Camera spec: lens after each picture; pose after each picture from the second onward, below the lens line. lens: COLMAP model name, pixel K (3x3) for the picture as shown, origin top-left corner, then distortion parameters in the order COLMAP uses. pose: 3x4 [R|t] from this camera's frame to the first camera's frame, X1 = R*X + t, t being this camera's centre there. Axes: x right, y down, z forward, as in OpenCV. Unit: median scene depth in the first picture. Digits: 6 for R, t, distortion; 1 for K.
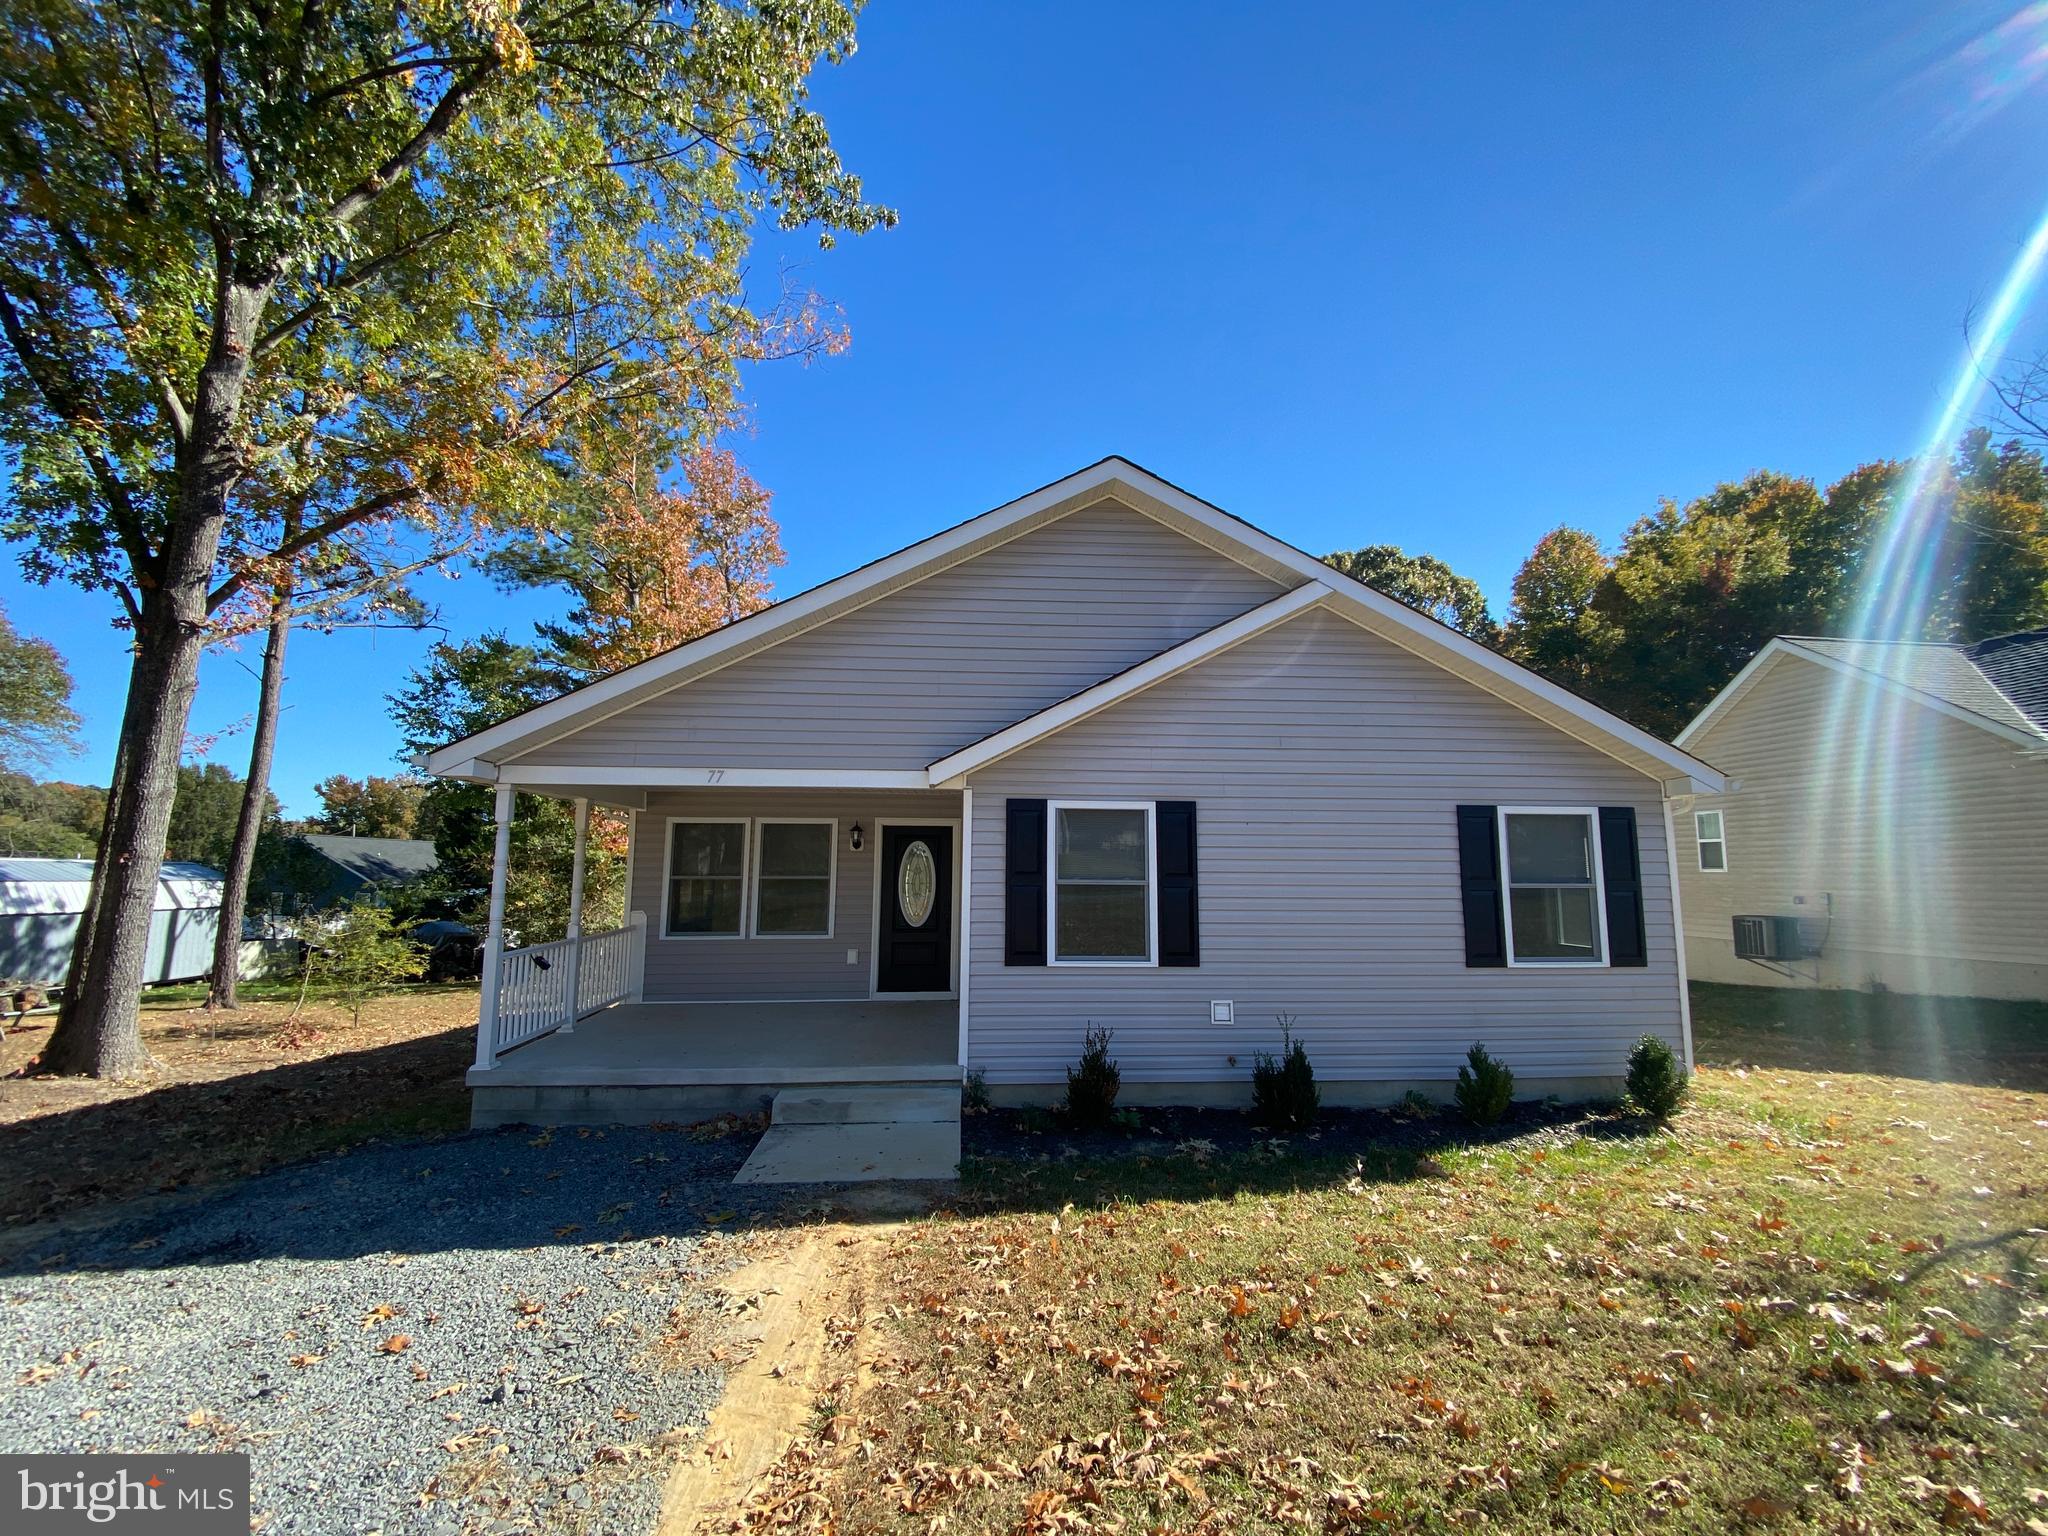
lens RADIAL K [[853.4, 0, 1025.0], [0, 853.4, 762.6], [0, 0, 1]] dist [-0.002762, -0.008872]
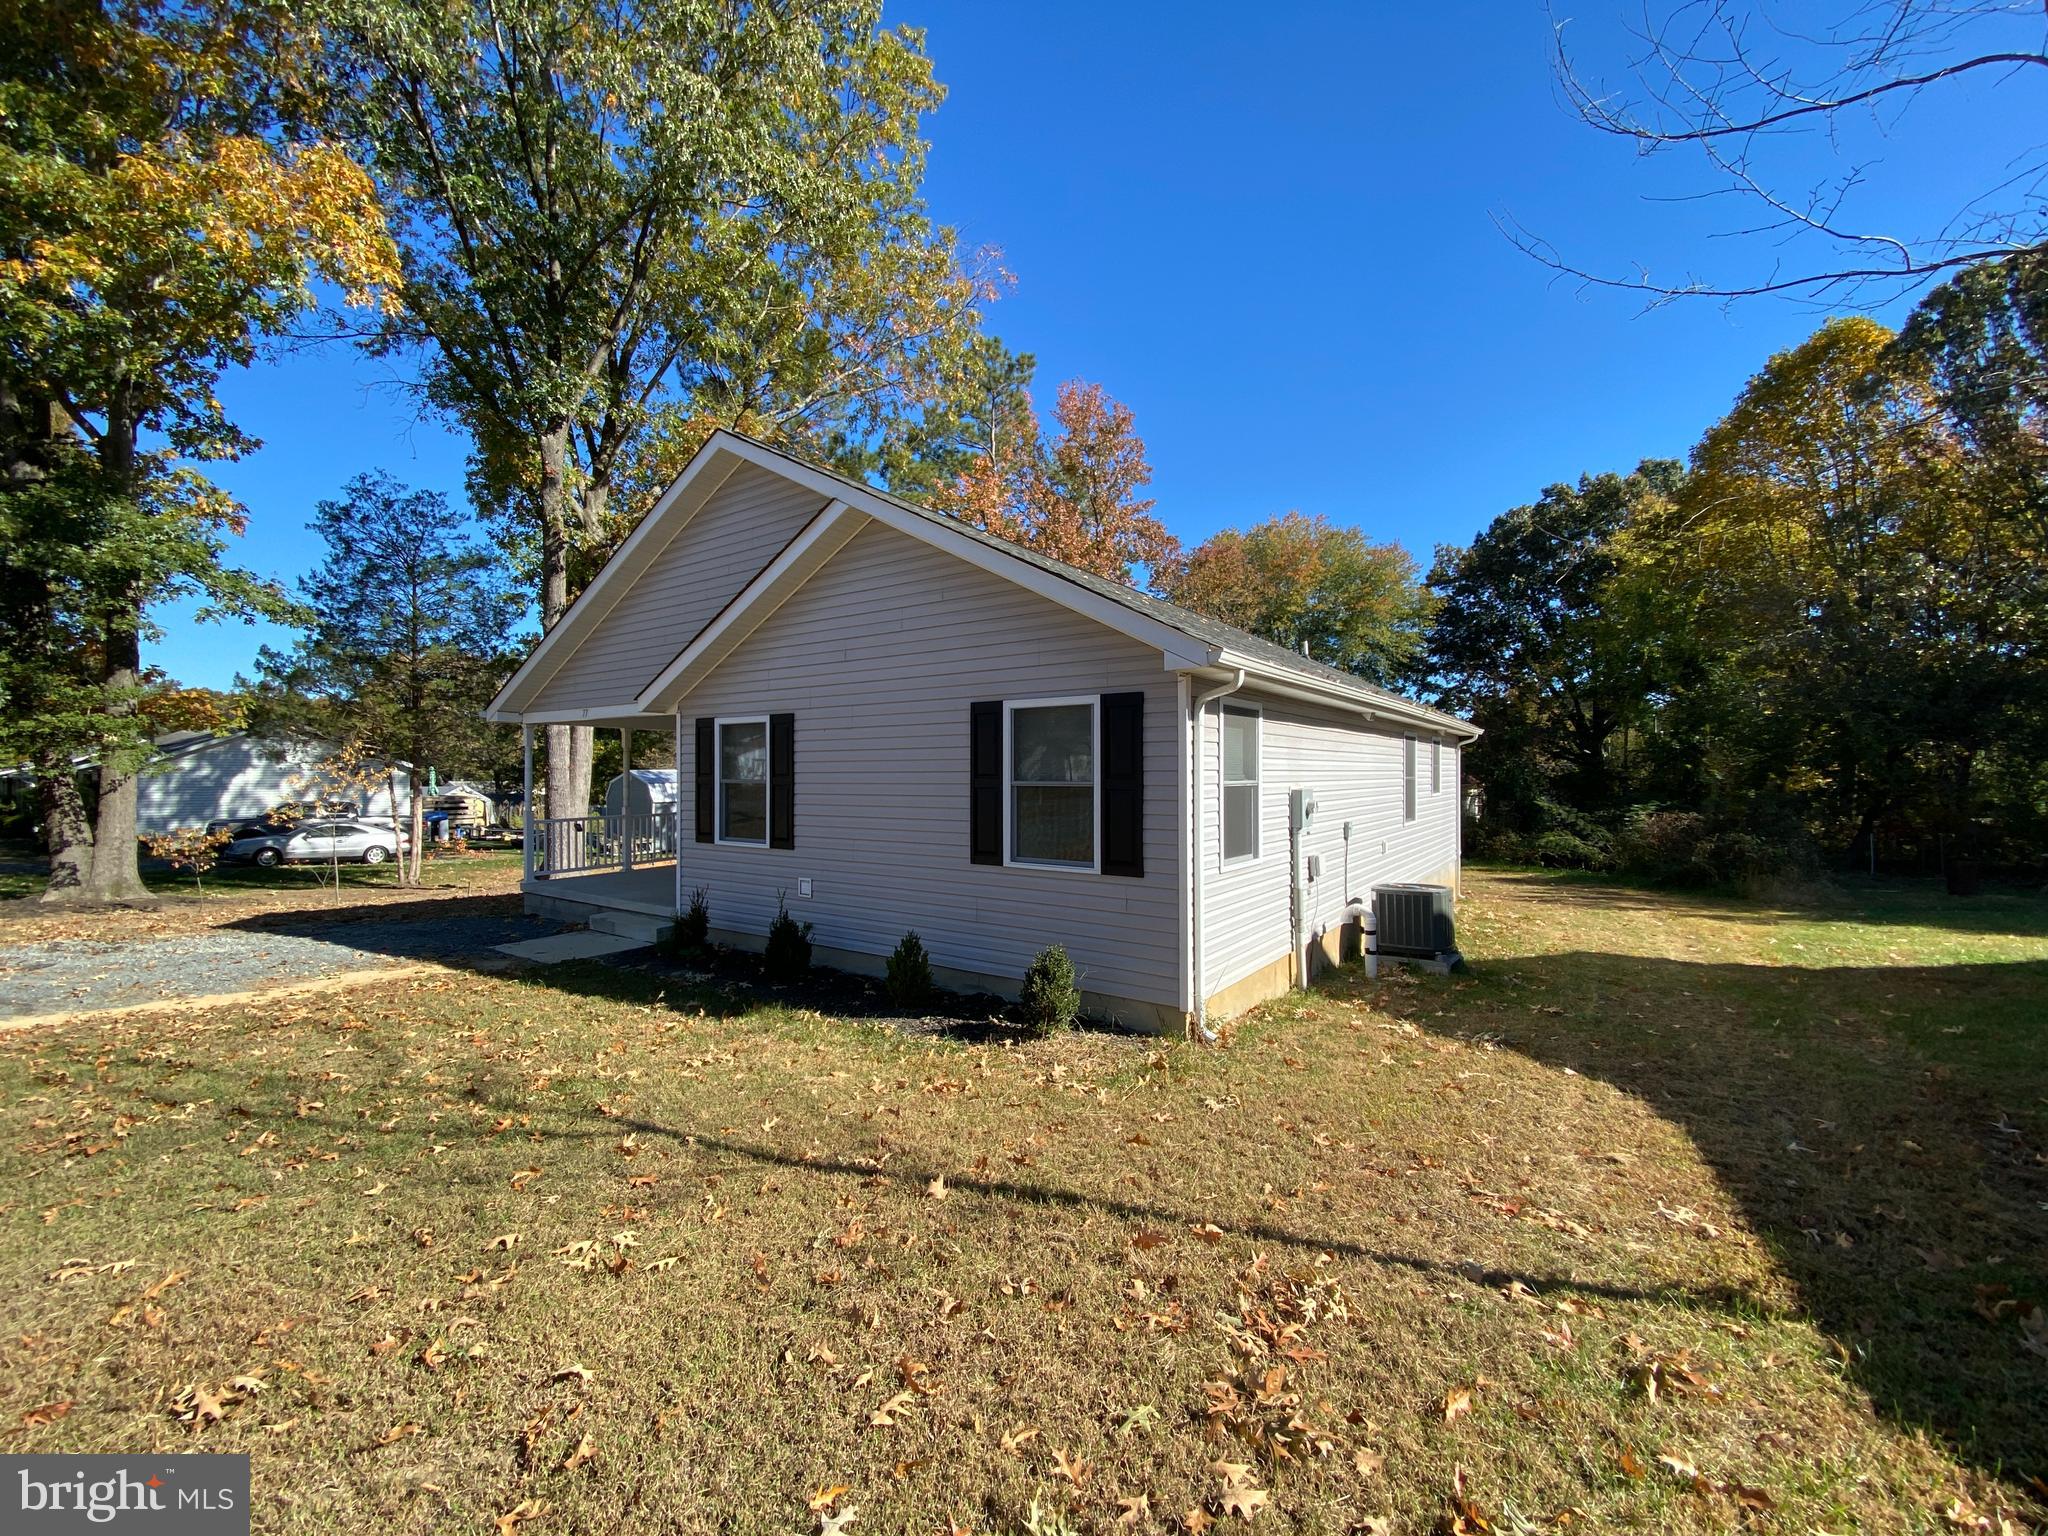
lens RADIAL K [[853.4, 0, 1018.5], [0, 853.4, 759.7], [0, 0, 1]] dist [-0.002762, -0.008872]
pose [[0.775268, -0.016140, -0.631426, 0.906362], [0.089887, 0.992318, 0.084999, 0.028721], [0.625204, -0.122654, 0.770764, 0.208745]]
